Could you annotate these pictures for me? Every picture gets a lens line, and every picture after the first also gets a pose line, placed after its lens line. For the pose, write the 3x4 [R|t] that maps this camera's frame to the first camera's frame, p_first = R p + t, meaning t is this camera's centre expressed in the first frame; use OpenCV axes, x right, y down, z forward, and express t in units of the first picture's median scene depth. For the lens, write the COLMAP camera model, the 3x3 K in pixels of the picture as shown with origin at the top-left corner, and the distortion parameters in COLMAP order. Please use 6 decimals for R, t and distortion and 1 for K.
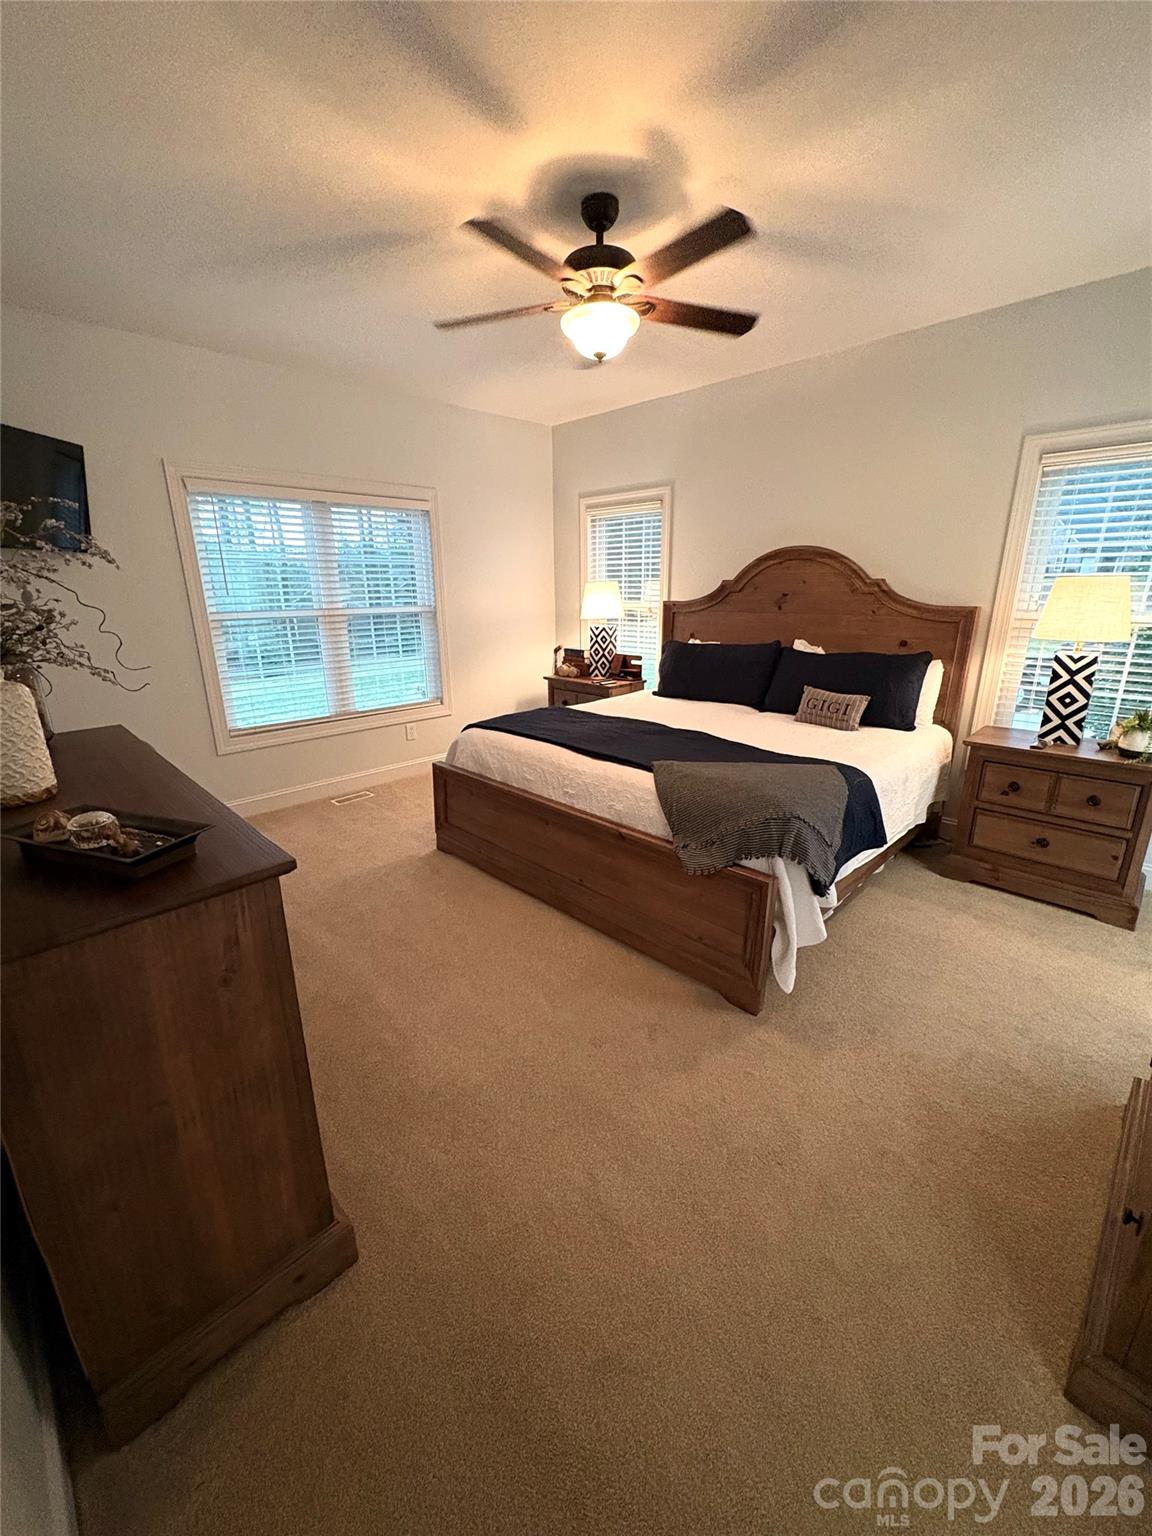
lens RADIAL K [[618.1, 0, 580.5], [0, 618.1, 772.9], [0, 0, 1]] dist [0.014122, -0.000023]
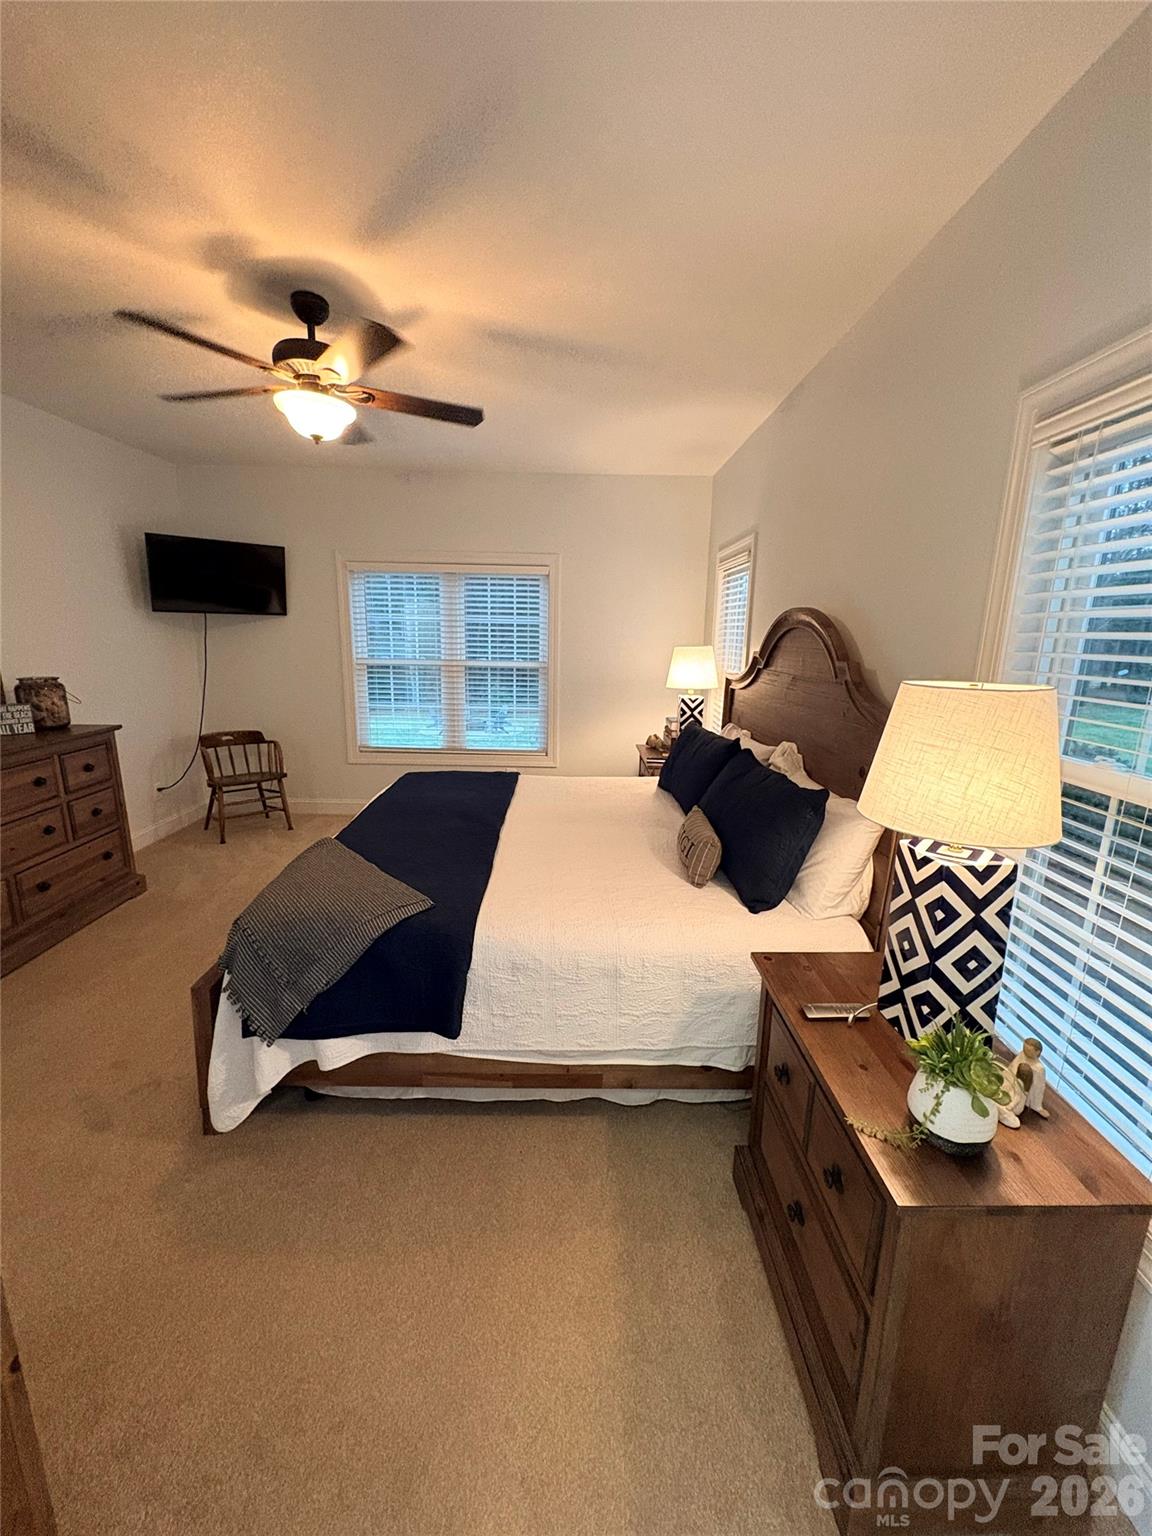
lens RADIAL K [[622.9, 0, 576.0], [0, 622.9, 768.0], [0, 0, 1]] dist [-0.000217, -0.000009]
pose [[0.700857, 0.178748, -0.690542, 0.695410], [-0.236599, 0.971541, 0.011352, -0.152437], [0.672919, 0.155425, 0.723203, 0.380856]]
